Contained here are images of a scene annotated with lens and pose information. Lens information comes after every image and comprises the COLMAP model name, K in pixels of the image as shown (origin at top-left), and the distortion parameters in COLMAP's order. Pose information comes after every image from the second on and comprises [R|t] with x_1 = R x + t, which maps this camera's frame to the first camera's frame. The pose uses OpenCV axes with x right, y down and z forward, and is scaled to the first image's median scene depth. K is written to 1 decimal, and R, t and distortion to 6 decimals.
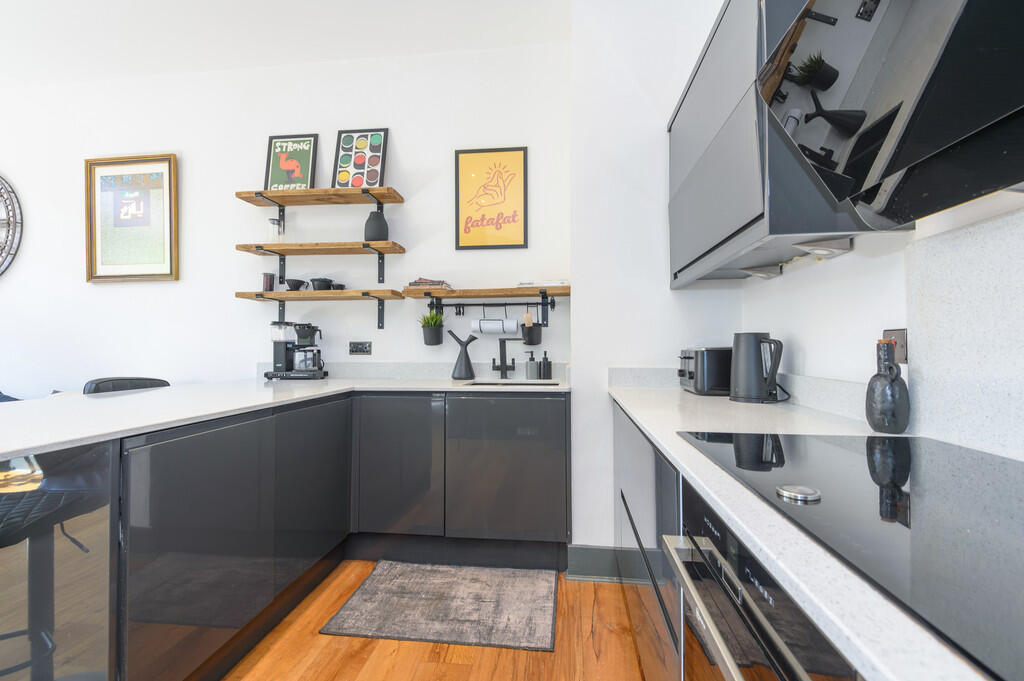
lens RADIAL K [[470.9, 0, 513.4], [0, 470.9, 340.3], [0, 0, 1]] dist [0.017190, -0.013785]
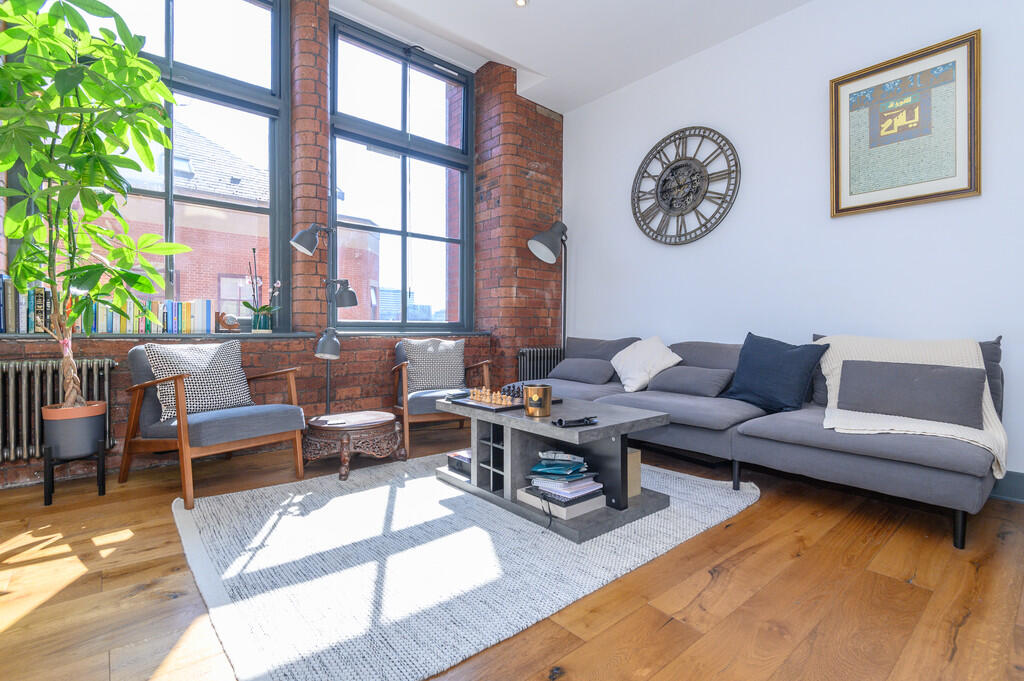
lens RADIAL K [[470.9, 0, 504.7], [0, 470.9, 338.9], [0, 0, 1]] dist [0.017190, -0.013785]
pose [[0.731513, 0.015705, -0.681646, -0.812868], [0.005040, 0.999583, 0.028440, 0.089146], [0.681809, -0.024240, 0.731129, -0.104310]]
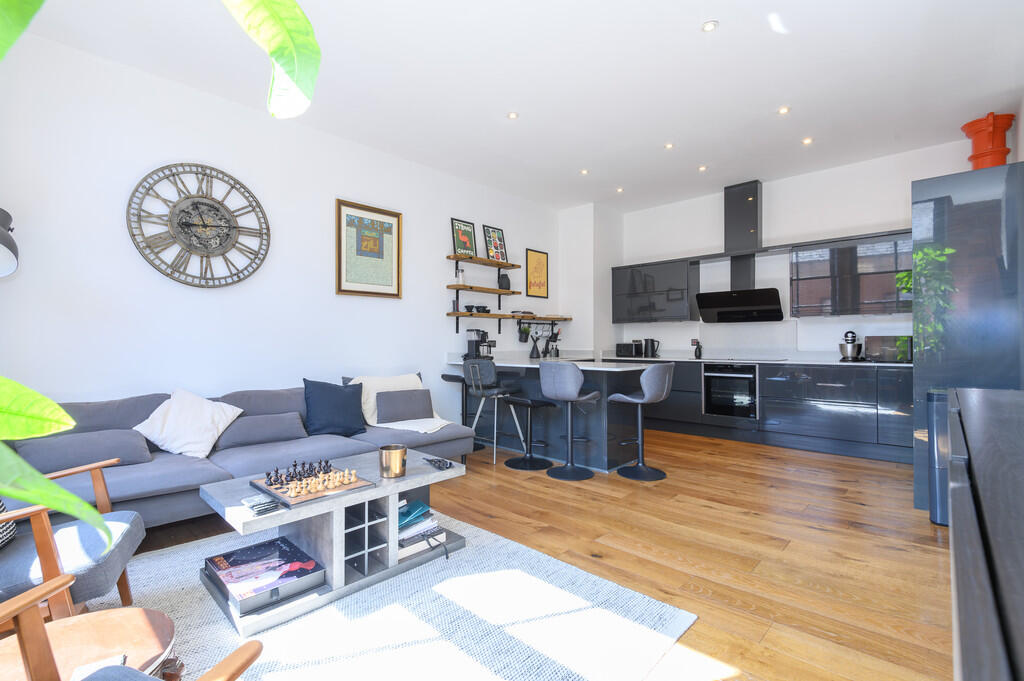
lens RADIAL K [[470.9, 0, 519.1], [0, 470.9, 336.6], [0, 0, 1]] dist [0.017190, -0.013785]
pose [[0.573733, 0.008524, 0.818998, -1.847750], [-0.007598, 0.999958, -0.005085, -0.004215], [-0.819007, -0.003305, 0.573774, -0.163366]]
